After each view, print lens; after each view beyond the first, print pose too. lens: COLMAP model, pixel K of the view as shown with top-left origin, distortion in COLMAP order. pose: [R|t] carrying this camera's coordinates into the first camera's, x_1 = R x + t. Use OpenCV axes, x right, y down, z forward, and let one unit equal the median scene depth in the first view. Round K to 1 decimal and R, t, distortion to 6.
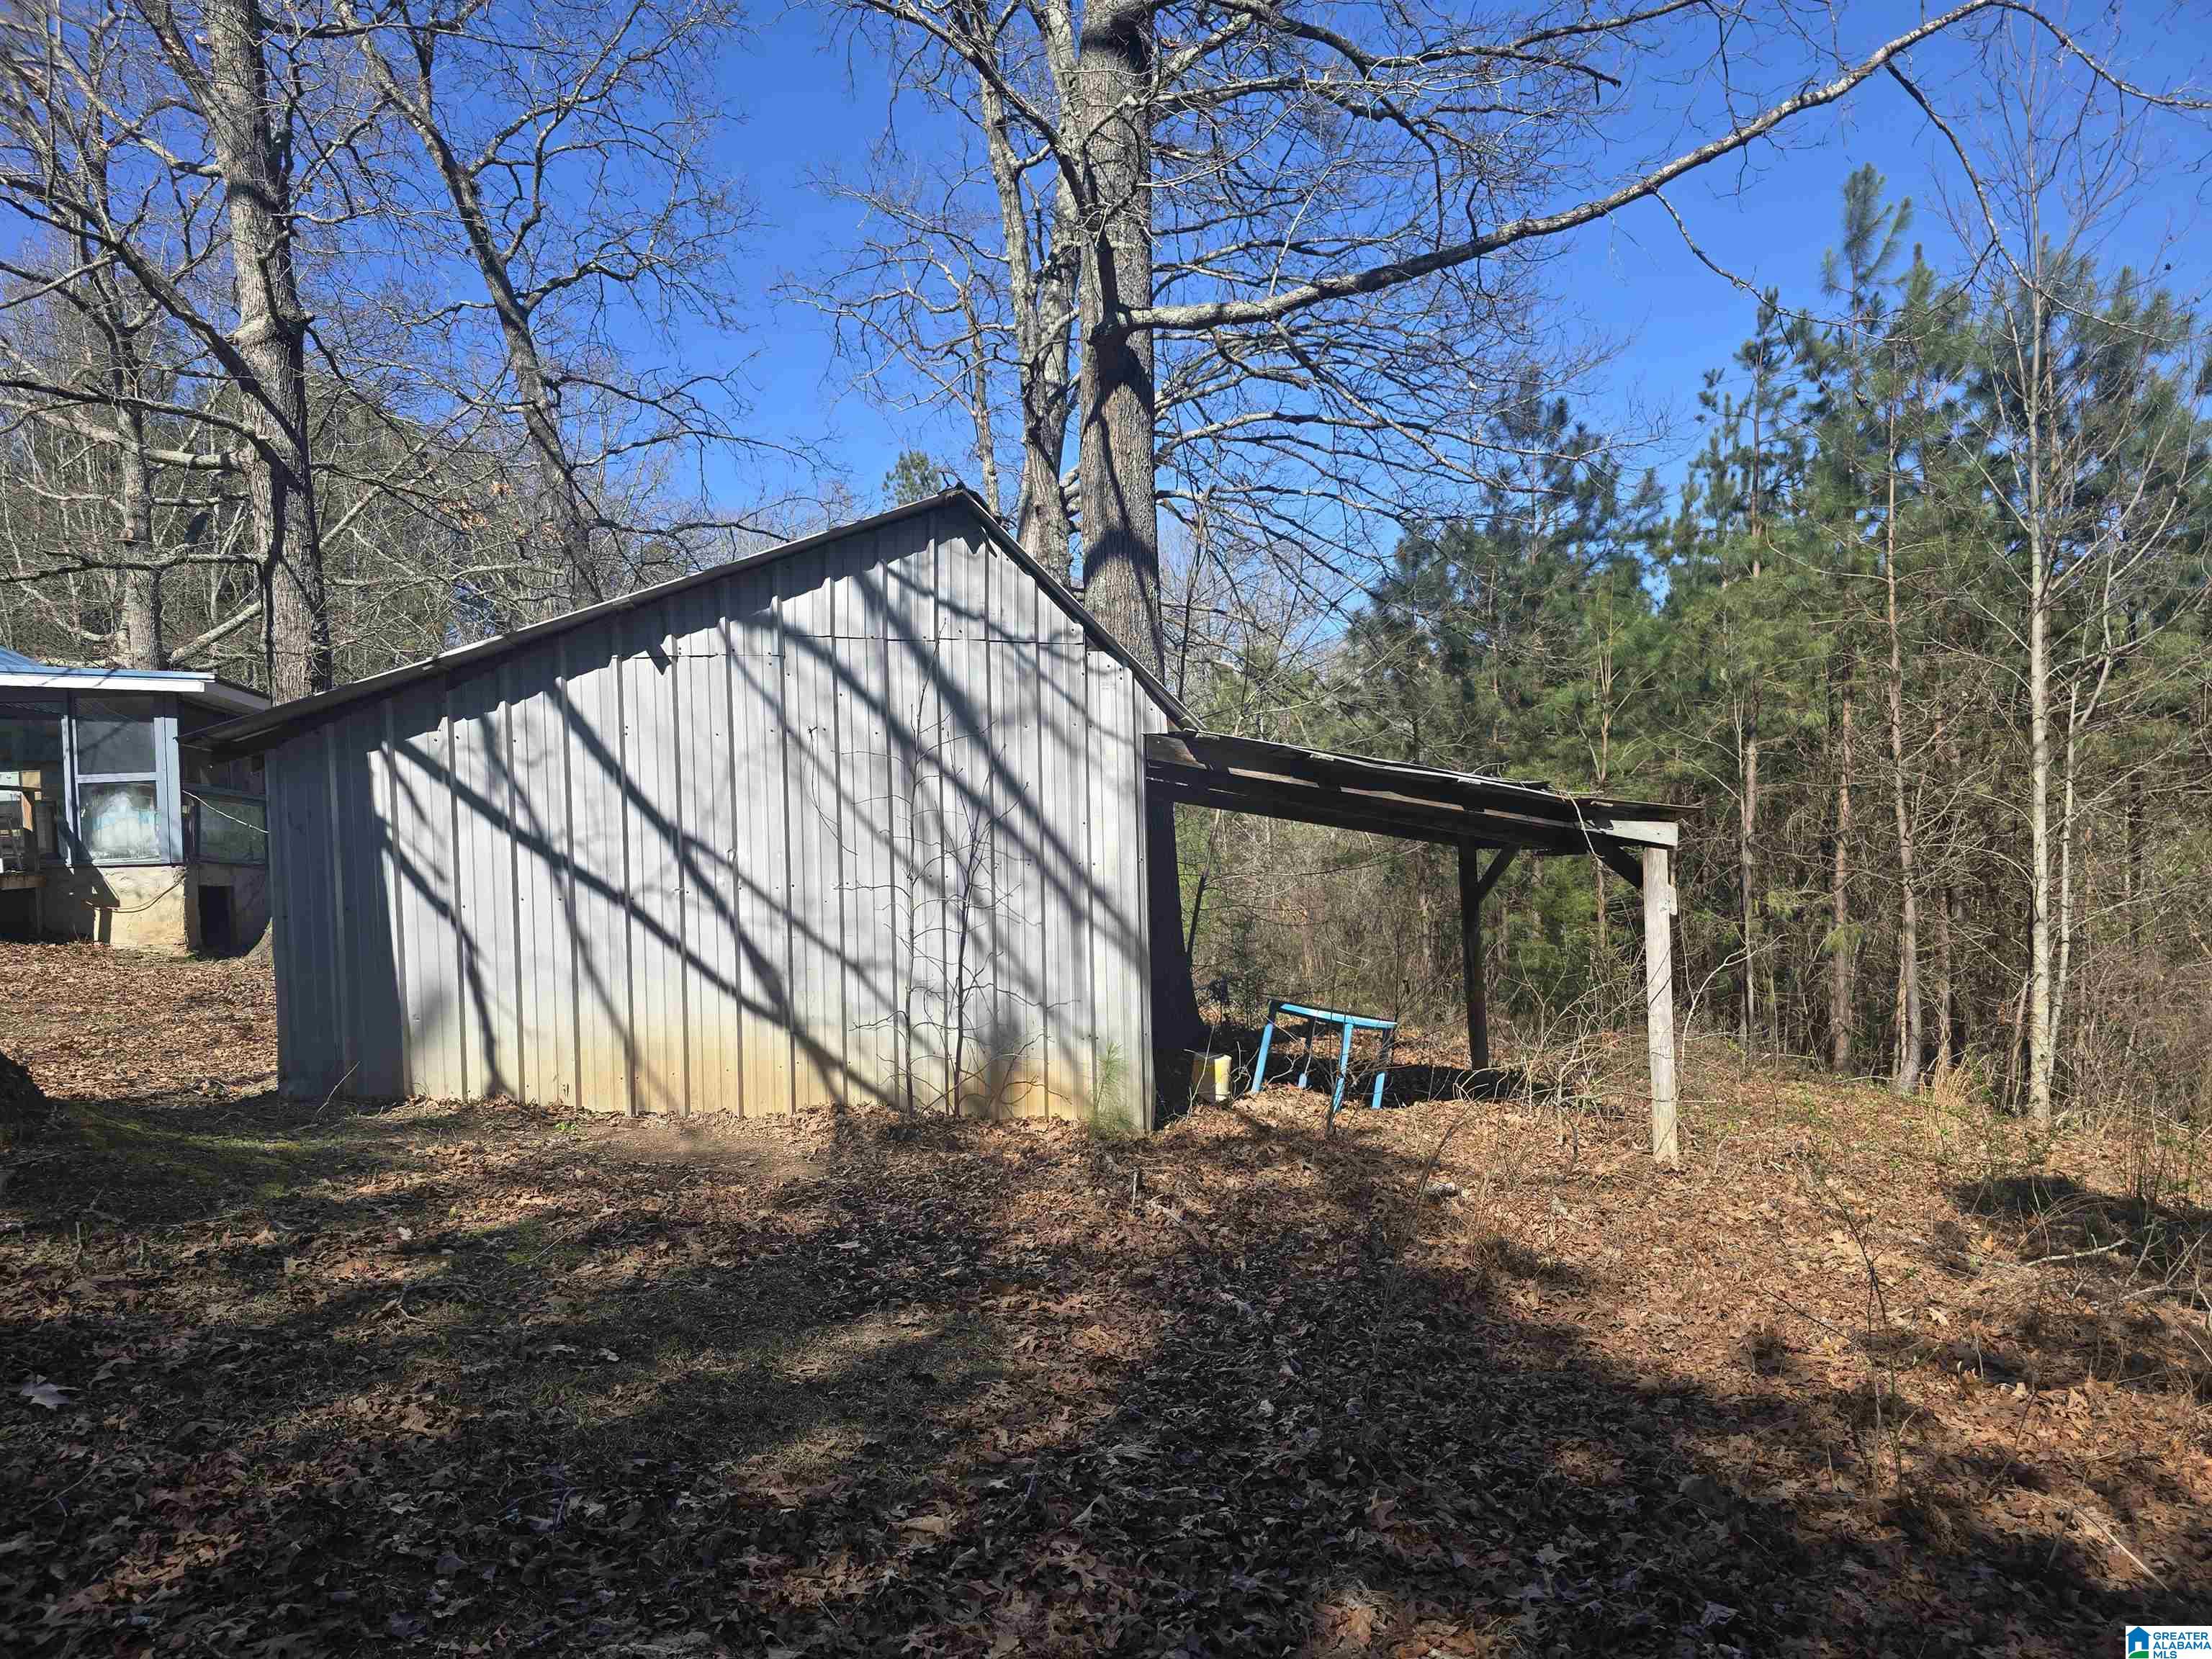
lens RADIAL K [[1480.8, 0, 1106.0], [0, 1480.8, 829.5], [0, 0, 1]] dist [0.008819, 0.000129]
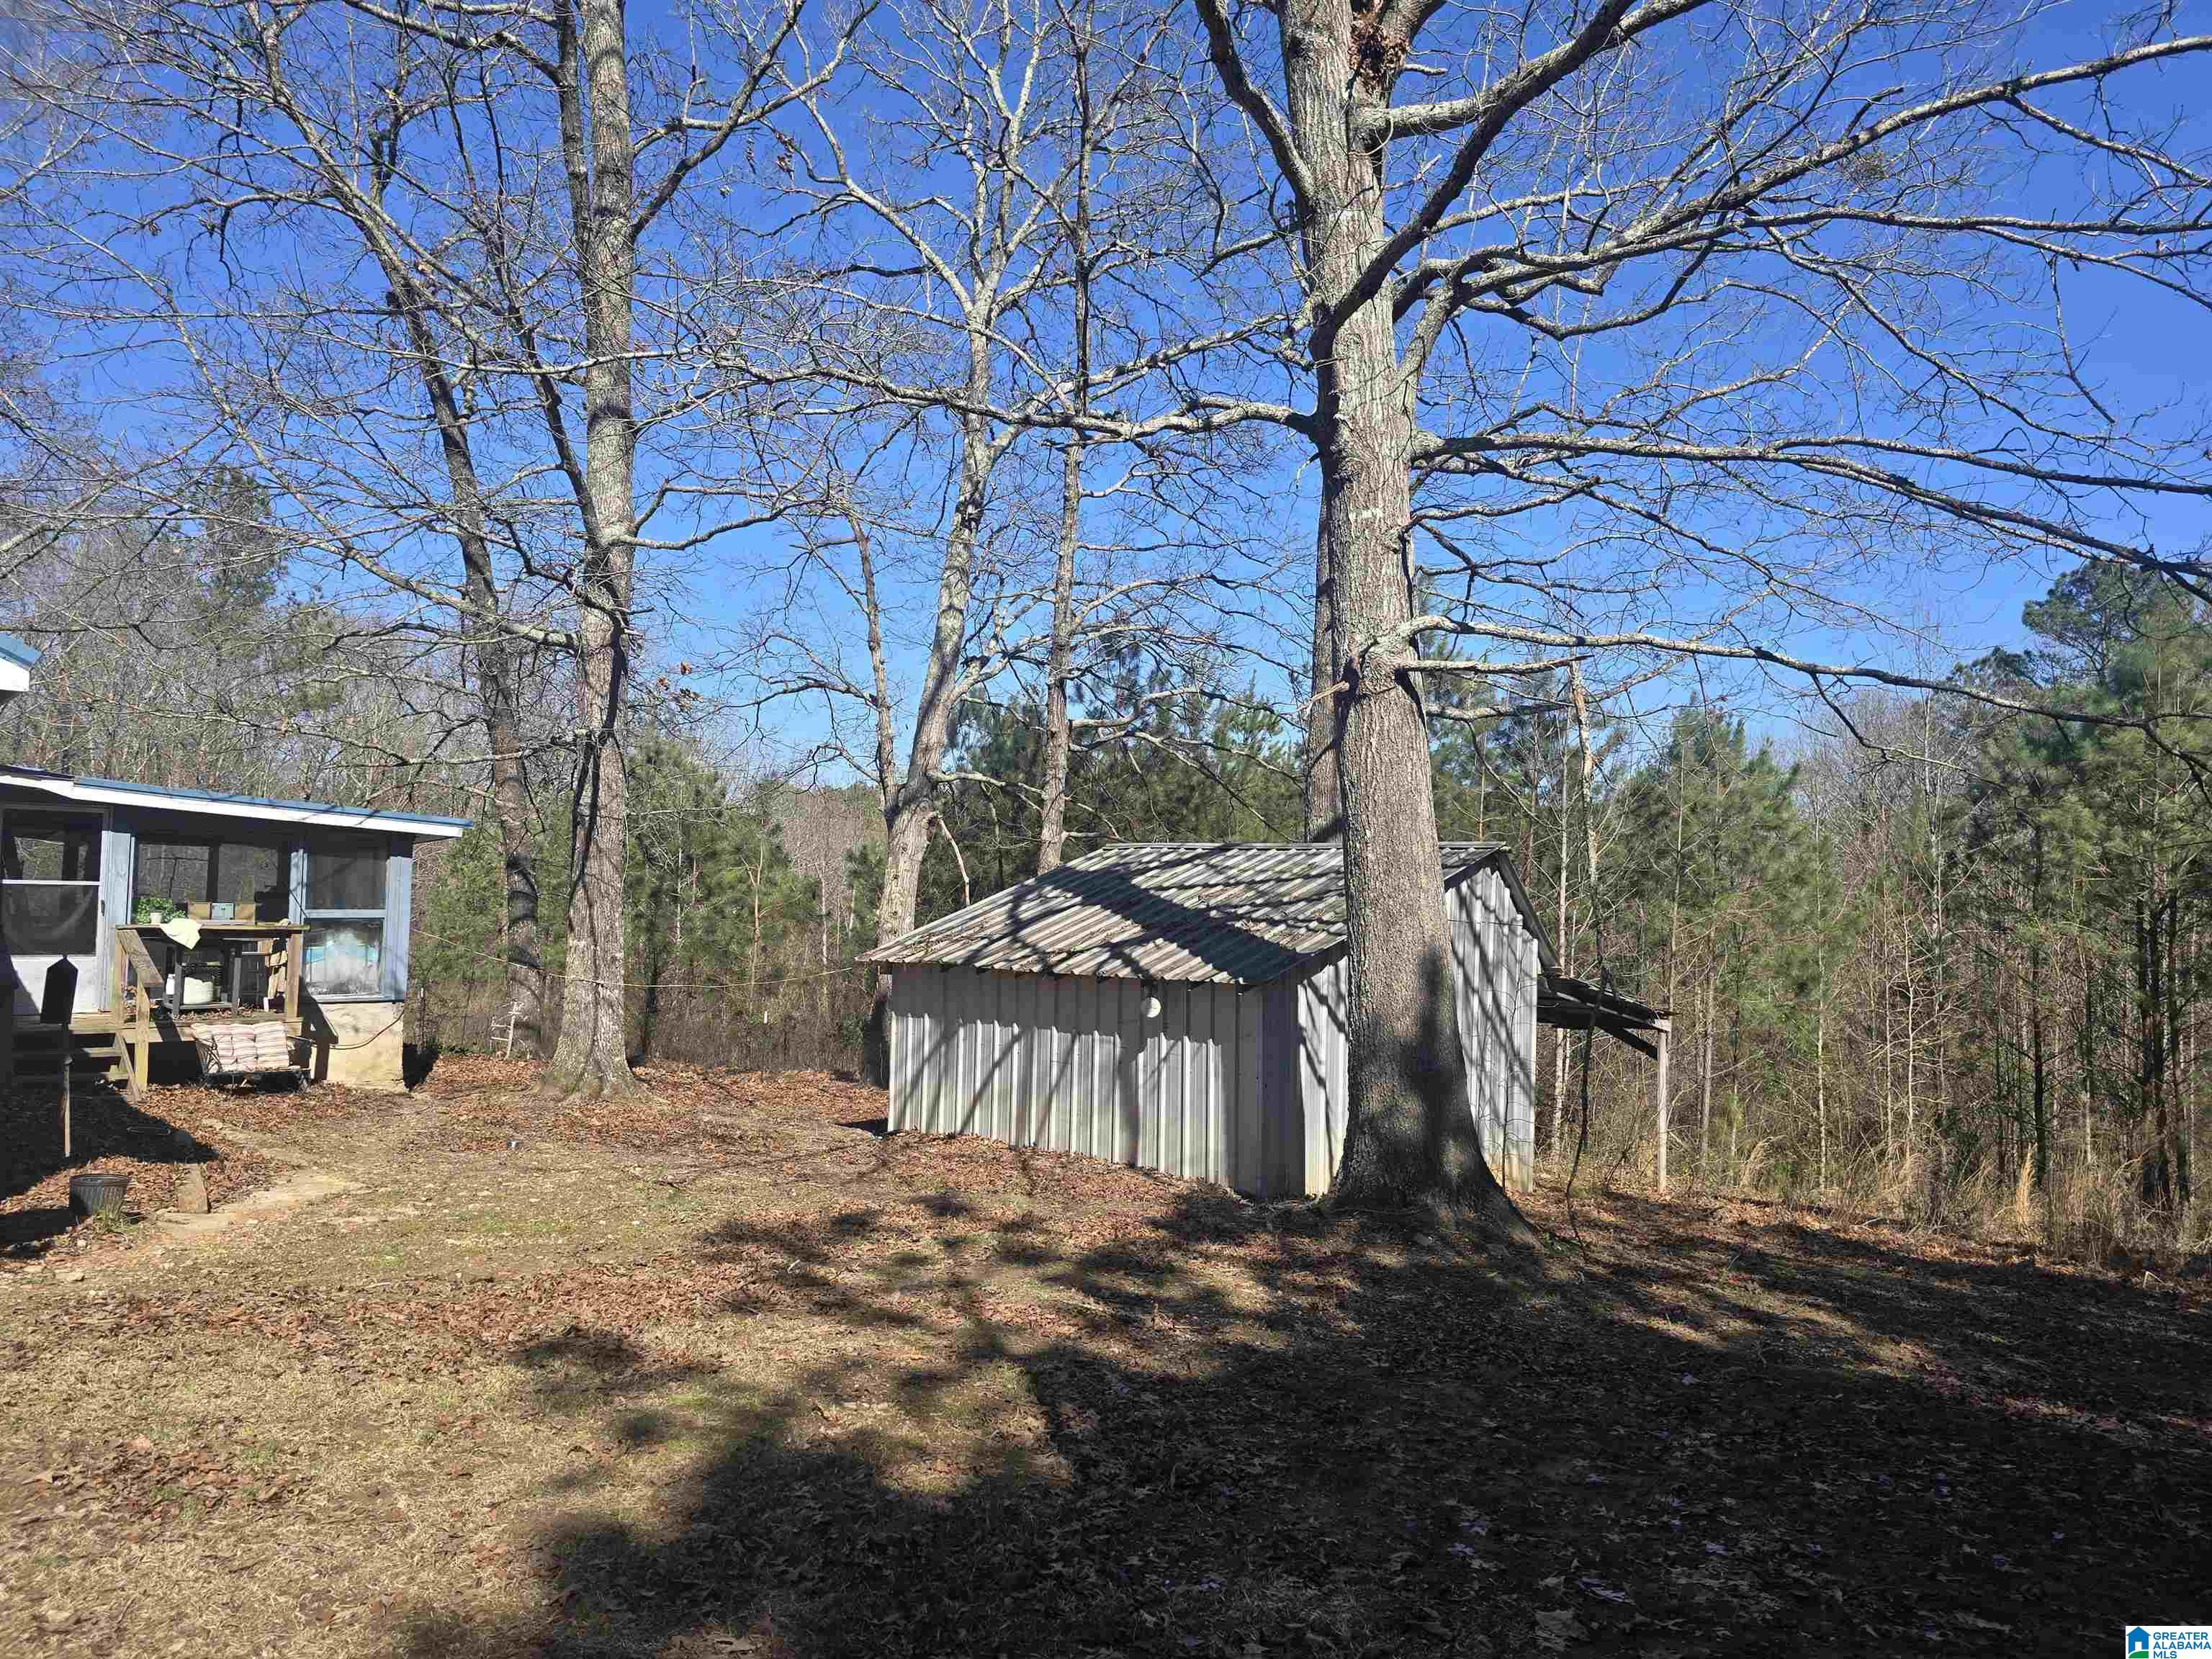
lens RADIAL K [[1480.8, 0, 1106.0], [0, 1480.8, 829.5], [0, 0, 1]] dist [0.008819, 0.000129]
pose [[0.818344, 0.081191, 0.568966, -0.835823], [-0.053482, 0.996434, -0.065267, -0.054777], [-0.572236, 0.022981, 0.819767, -0.120934]]
